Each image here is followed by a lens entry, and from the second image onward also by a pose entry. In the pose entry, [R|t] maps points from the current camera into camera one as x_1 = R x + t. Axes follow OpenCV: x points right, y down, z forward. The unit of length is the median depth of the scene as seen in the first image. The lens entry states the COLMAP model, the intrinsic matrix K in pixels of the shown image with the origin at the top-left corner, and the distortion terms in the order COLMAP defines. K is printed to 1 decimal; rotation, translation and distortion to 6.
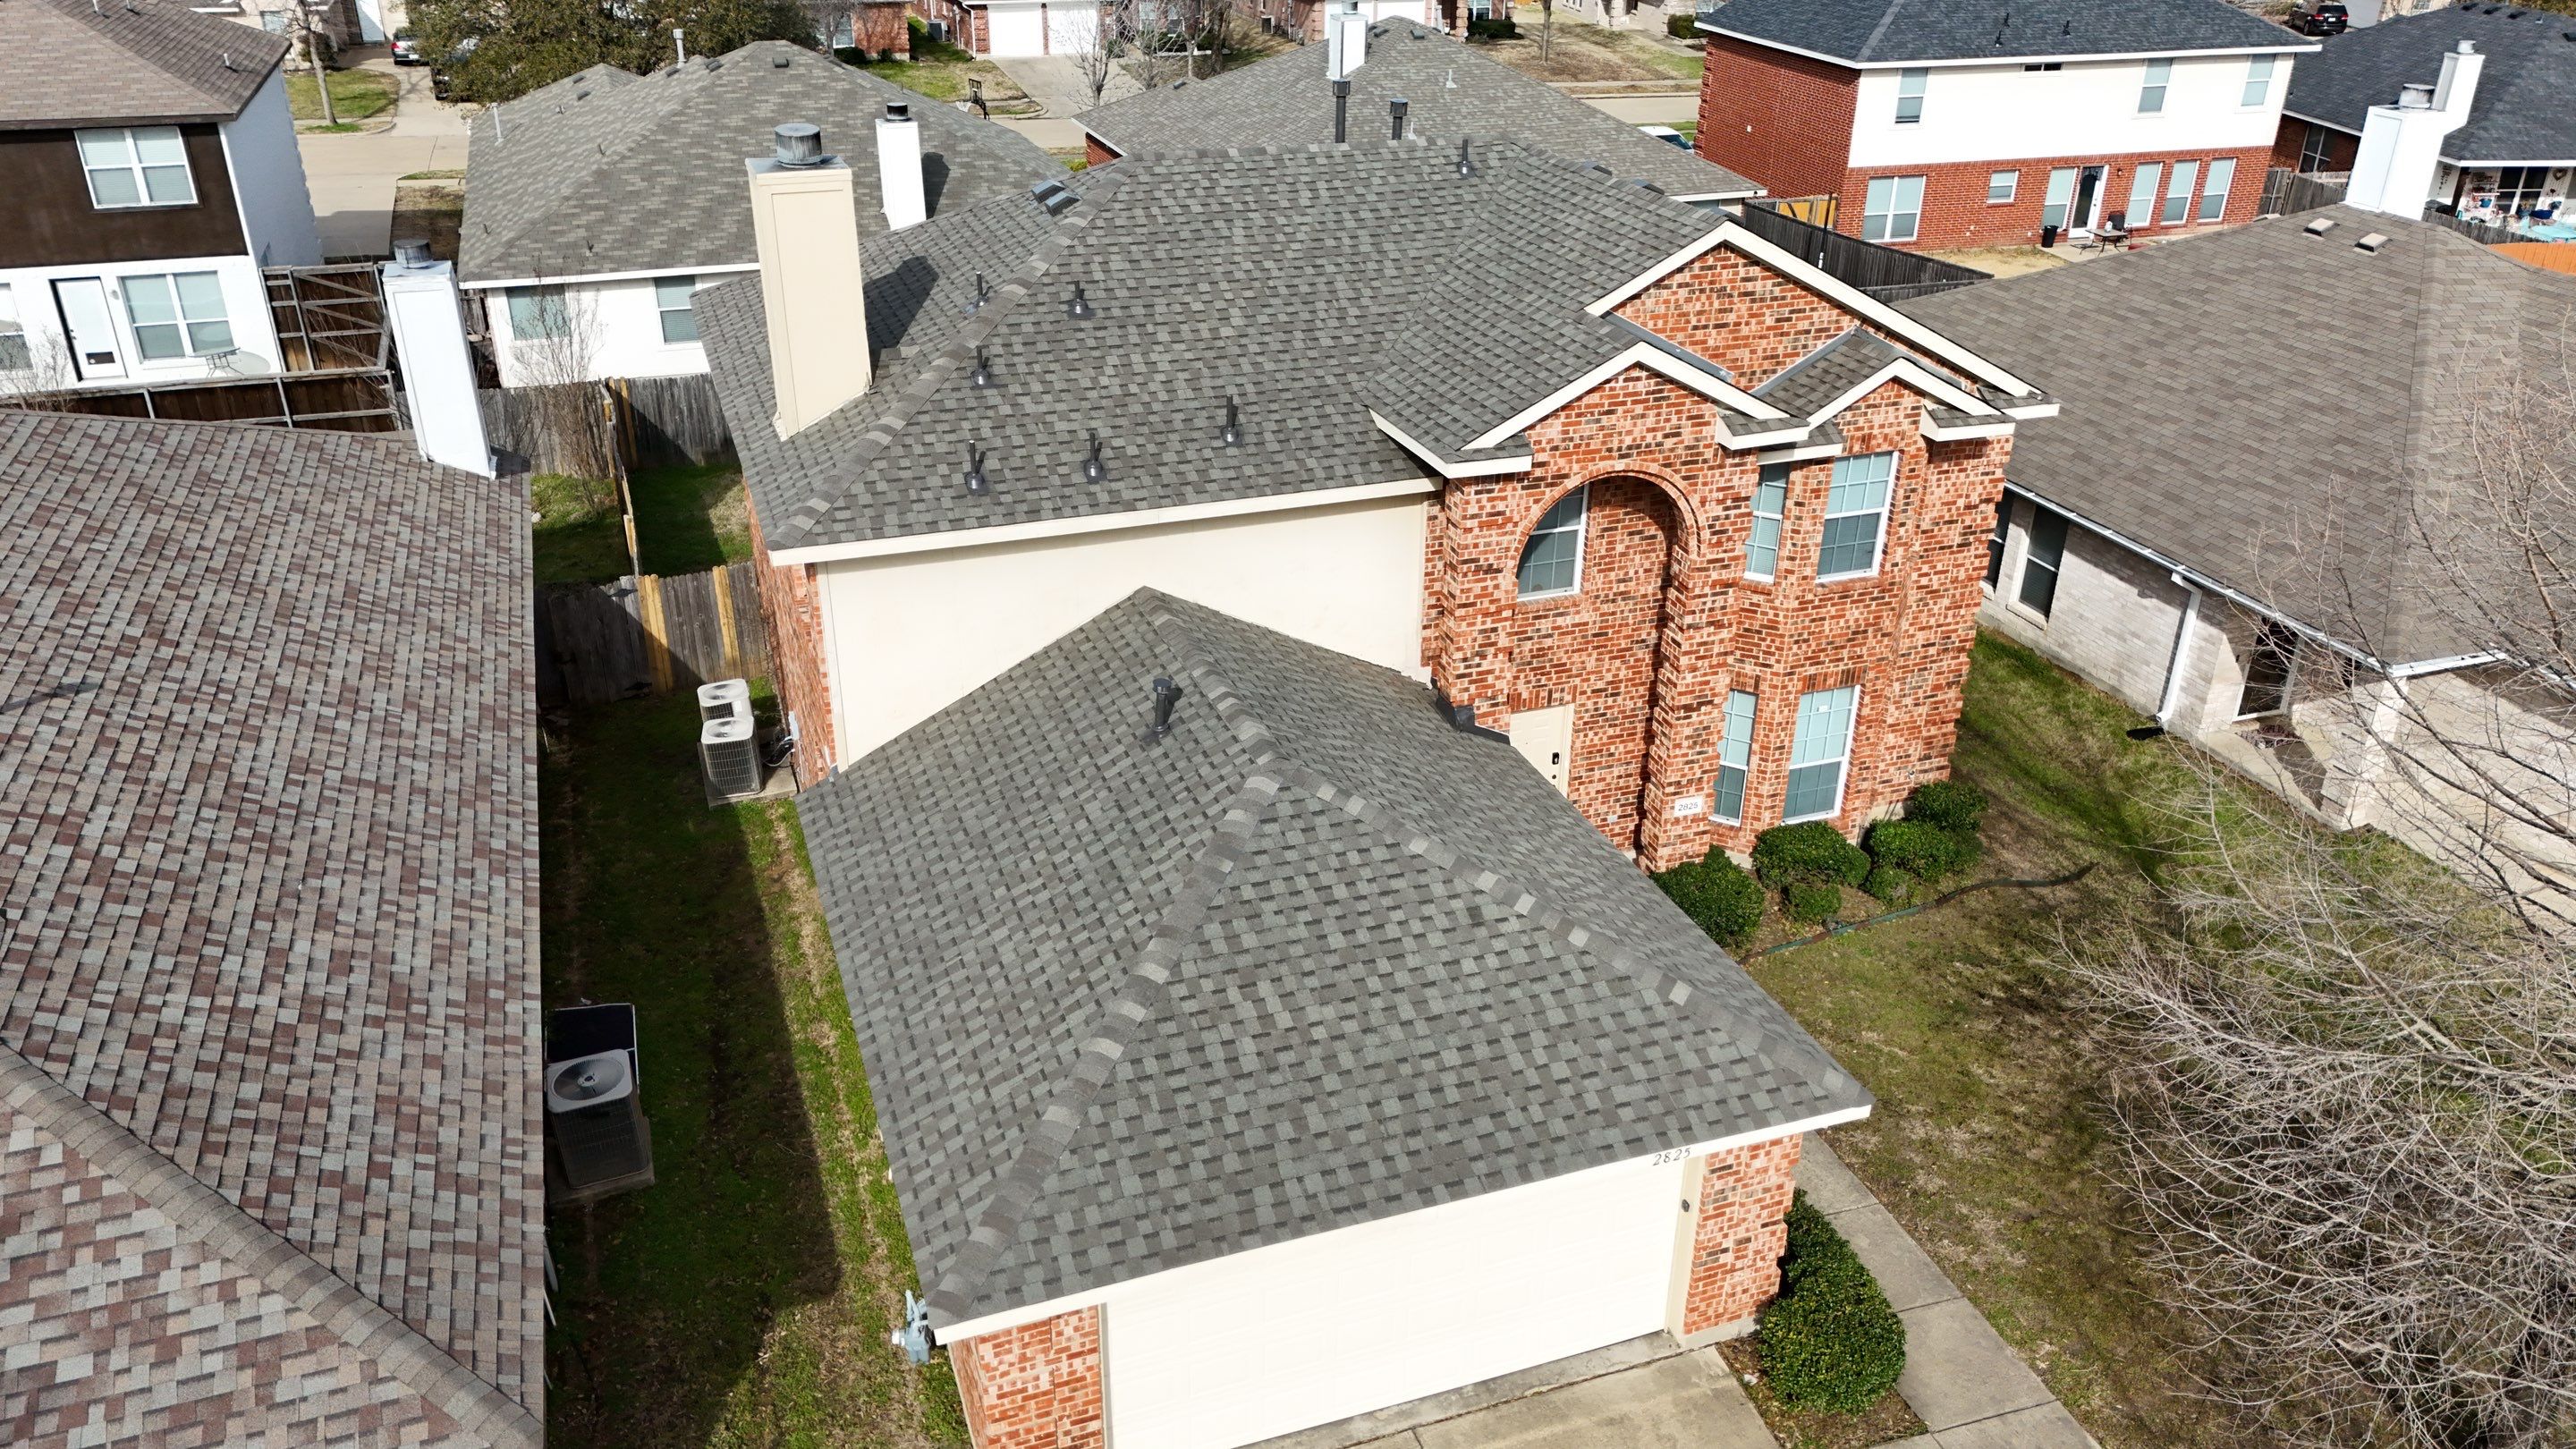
lens RADIAL K [[1881.6, 0, 1289.1], [0, 1881.6, 716.3], [0, 0, 1]] dist [0.103229, -0.101501]
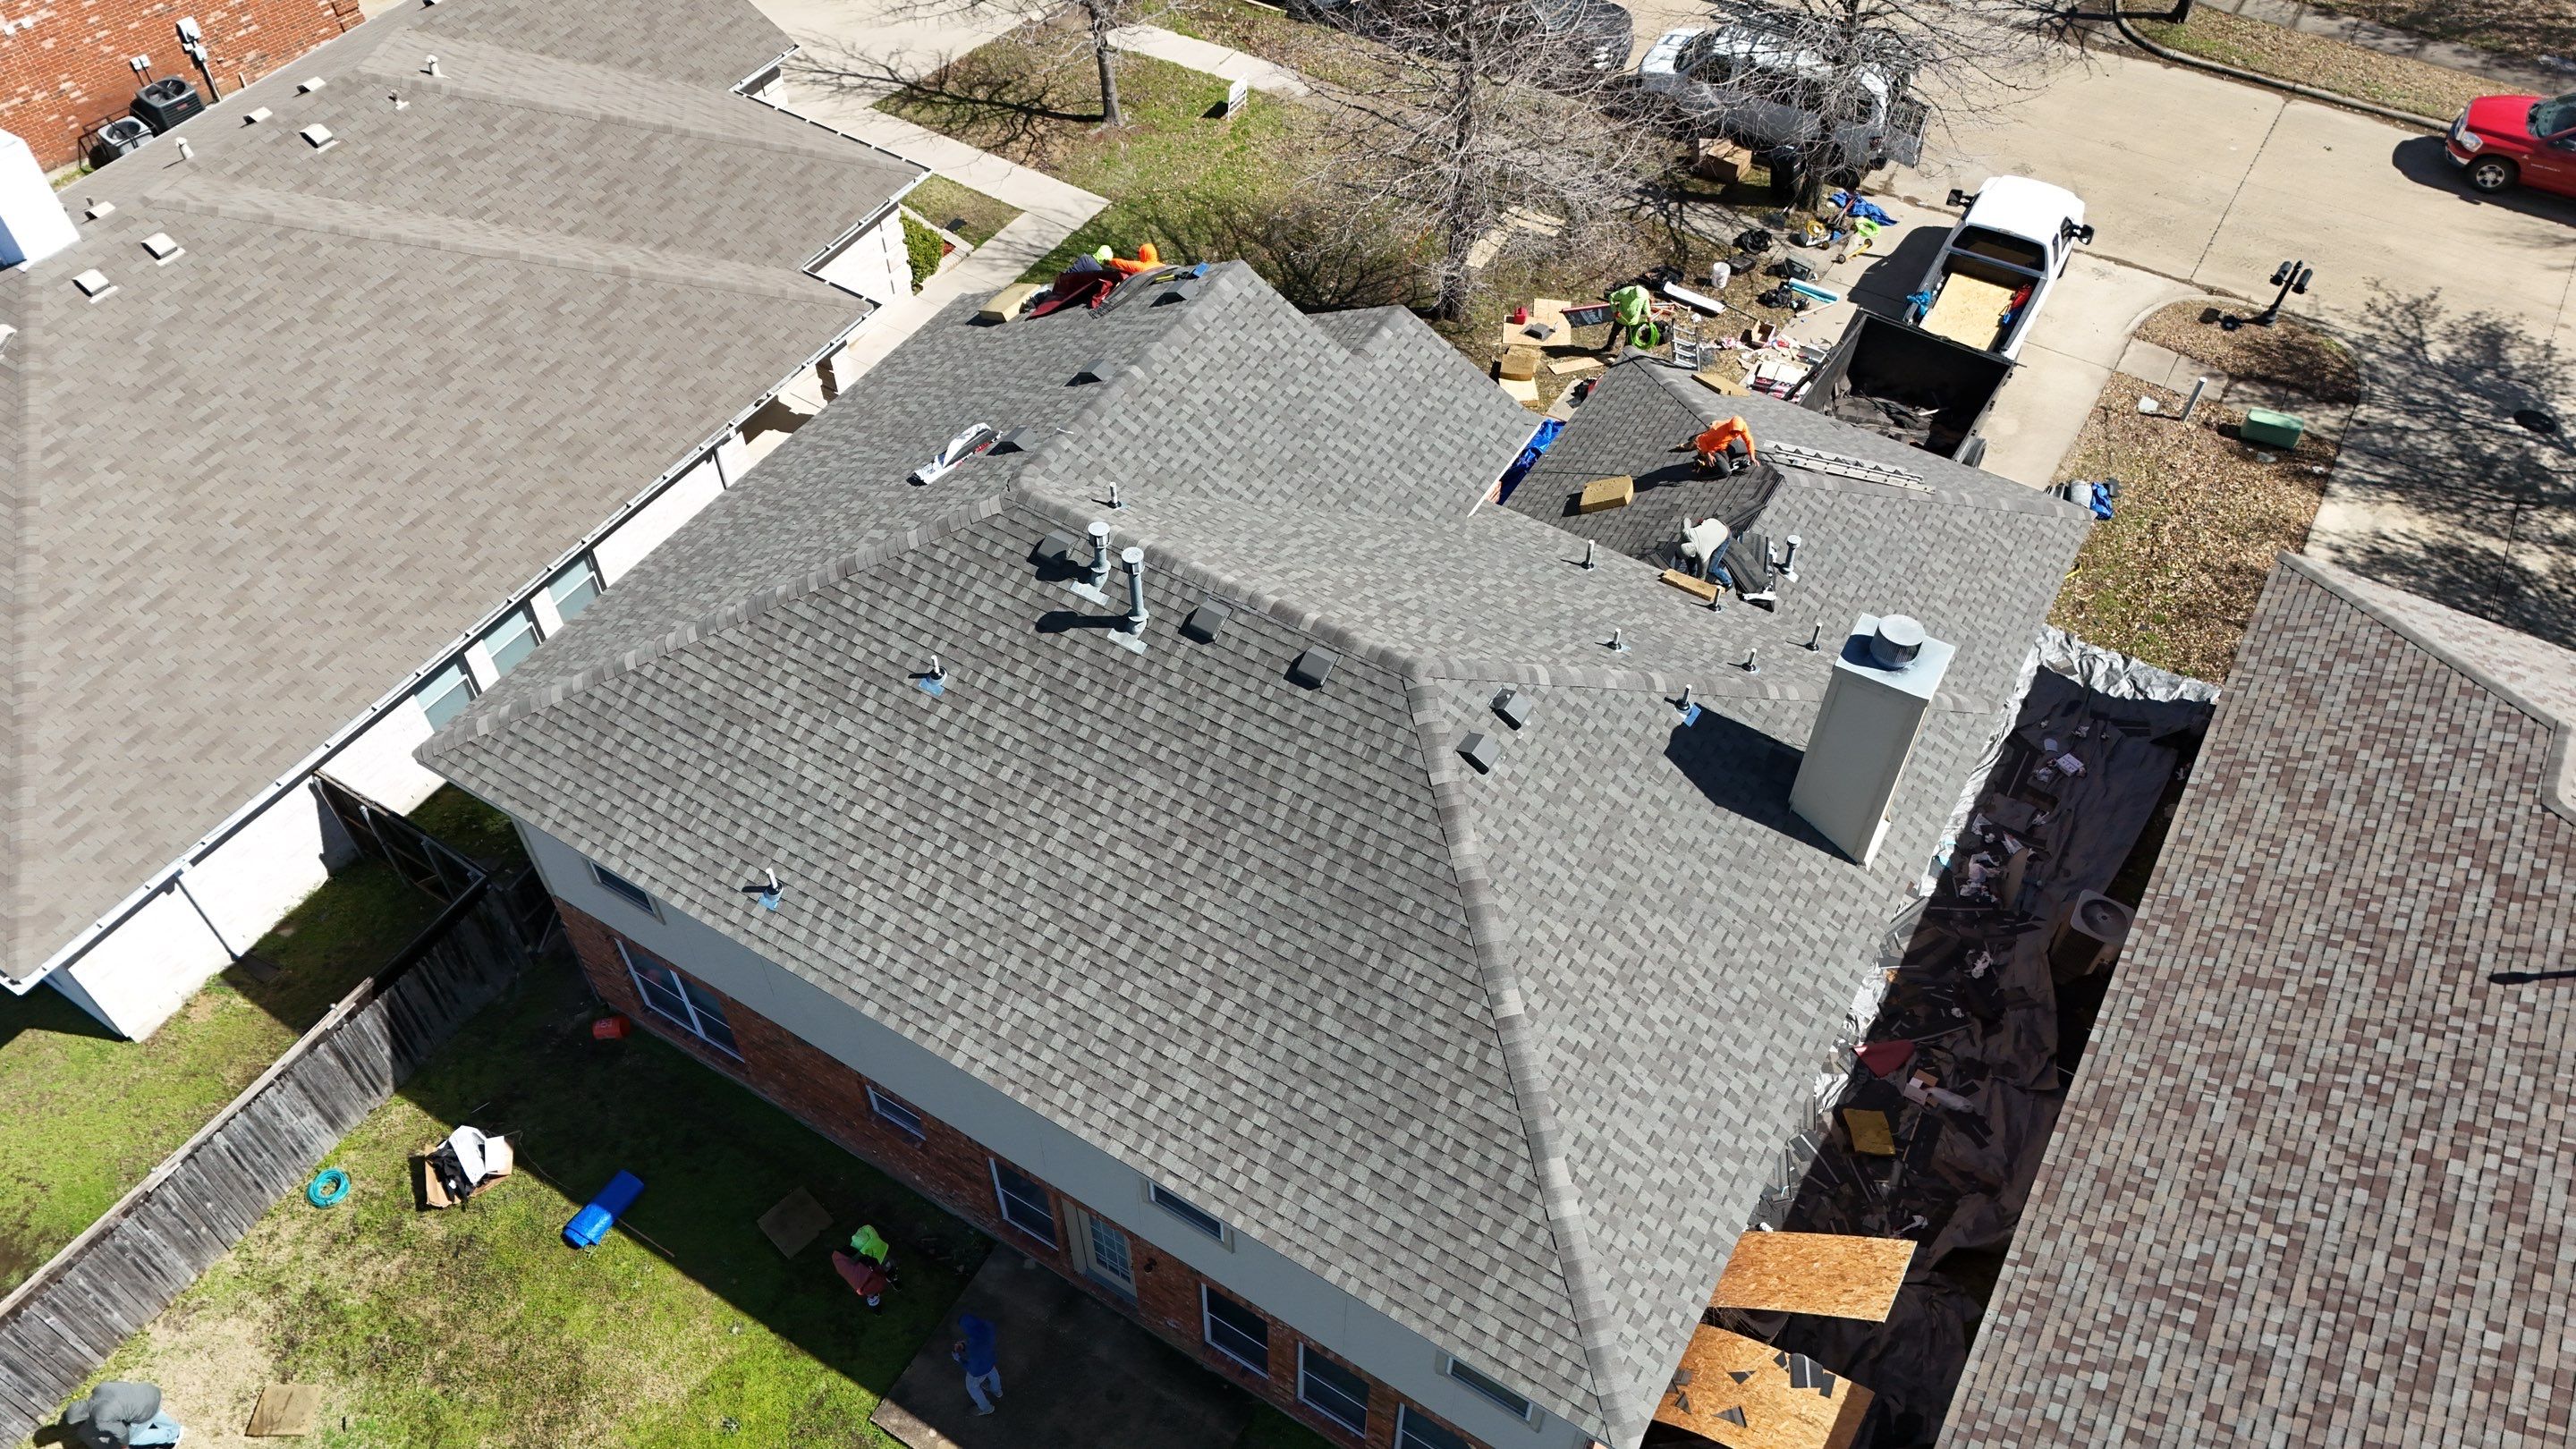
lens RADIAL K [[1881.6, 0, 1289.1], [0, 1881.6, 716.3], [0, 0, 1]] dist [0.103229, -0.101501]
pose [[-0.627889, -0.599877, 0.495886, -0.576789], [0.334897, 0.366901, 0.867887, -1.249674], [-0.702566, 0.711008, -0.029476, 1.304238]]
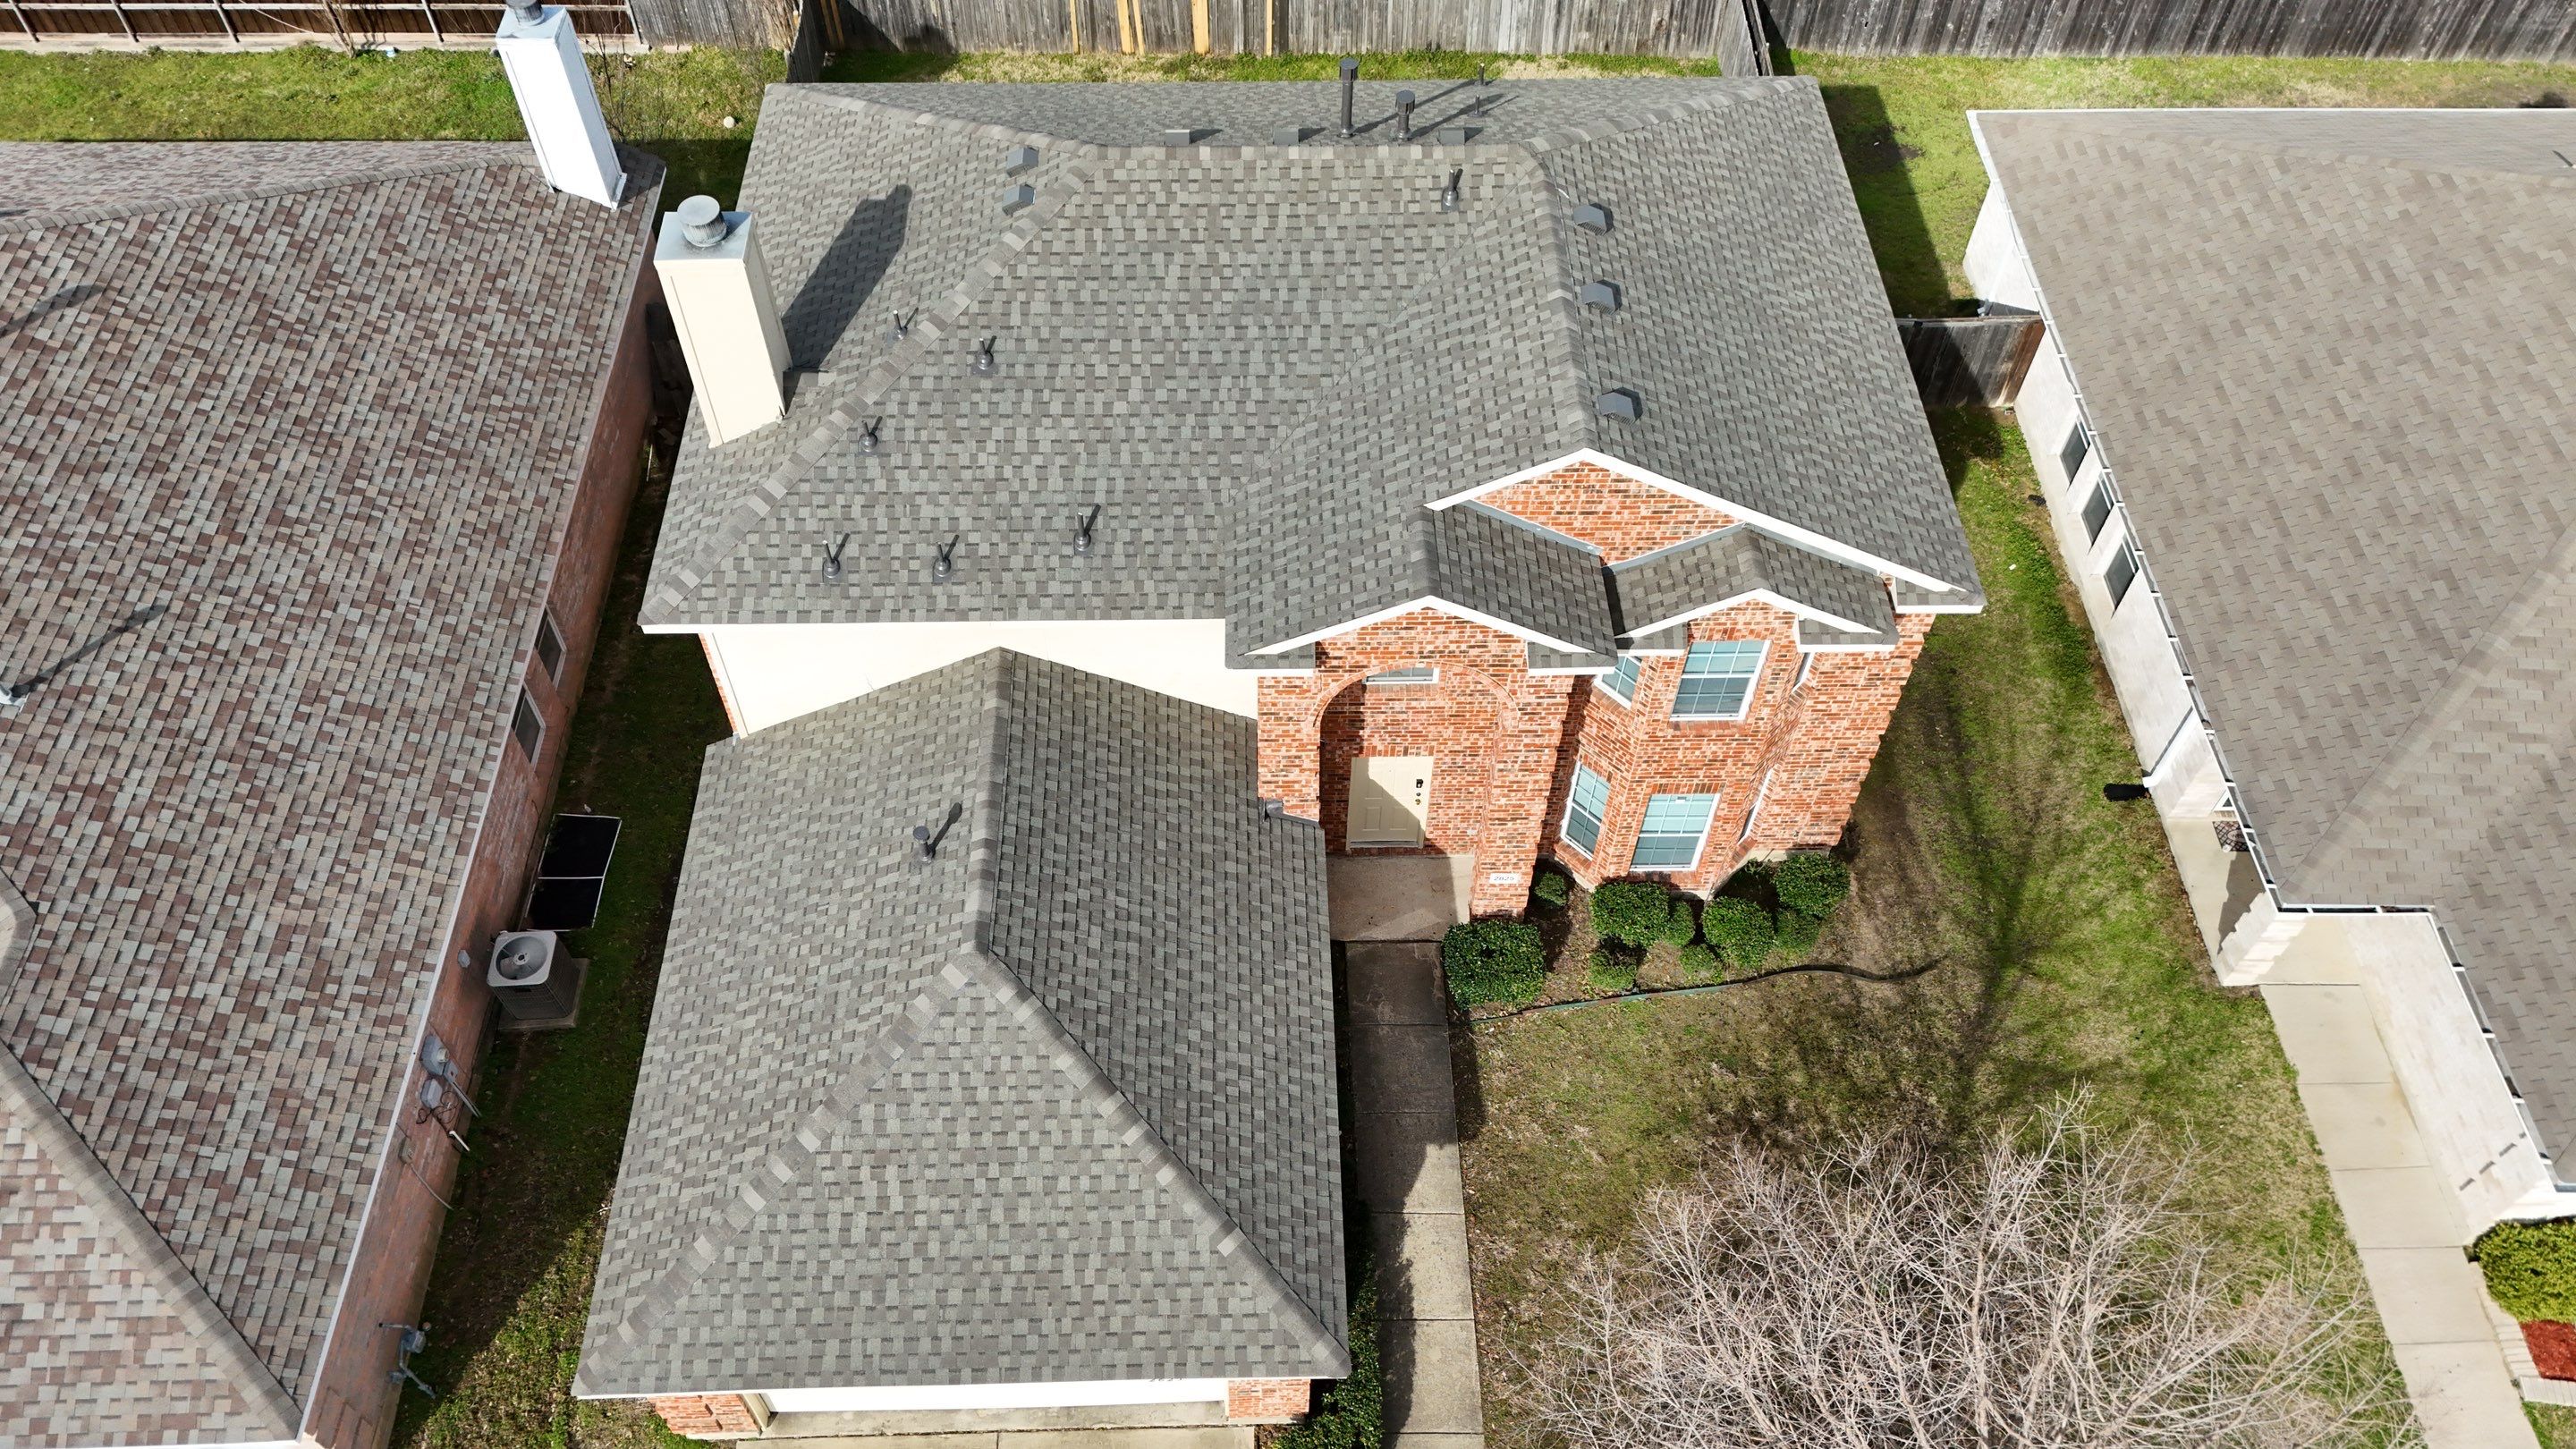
lens RADIAL K [[1888.8, 0, 1288.3], [0, 1888.8, 712.4], [0, 0, 1]] dist [0.099452, -0.097569]
pose [[0.948656, 0.248769, -0.195362, 0.331937], [-0.140440, 0.884671, 0.444560, -0.590266], [0.283424, -0.394297, 0.874186, 0.063905]]
